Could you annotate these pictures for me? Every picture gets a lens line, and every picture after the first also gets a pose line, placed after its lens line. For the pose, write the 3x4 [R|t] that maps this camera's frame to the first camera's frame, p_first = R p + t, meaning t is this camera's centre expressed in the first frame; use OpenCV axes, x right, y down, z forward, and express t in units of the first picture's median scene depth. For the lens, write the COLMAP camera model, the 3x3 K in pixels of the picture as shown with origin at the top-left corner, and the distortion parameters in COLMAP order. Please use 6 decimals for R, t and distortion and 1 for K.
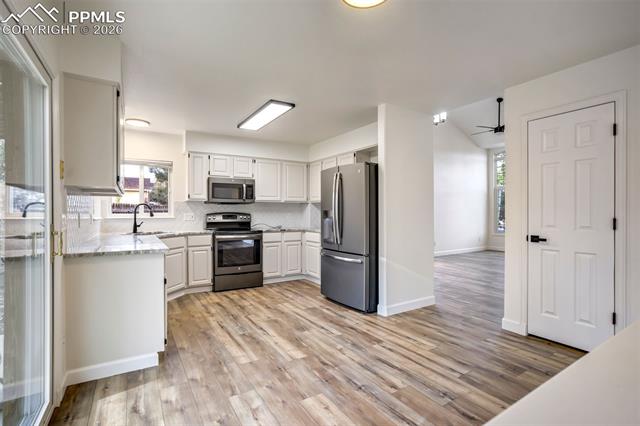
lens RADIAL K [[298.6, 0, 316.1], [0, 298.6, 213.1], [0, 0, 1]] dist [-0.043104, 0.023226]
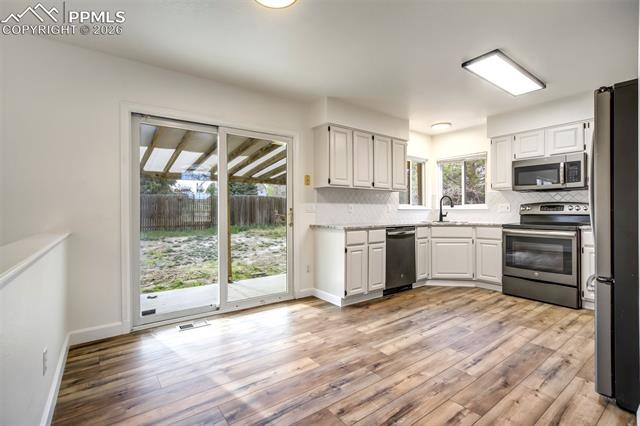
lens RADIAL K [[294.3, 0, 318.8], [0, 294.3, 210.9], [0, 0, 1]] dist [-0.009515, 0.000146]
pose [[0.099924, -0.000282, -0.994995, 0.655031], [0.003967, 0.999992, 0.000115, 0.030147], [0.994987, -0.003959, 0.099925, 0.540899]]
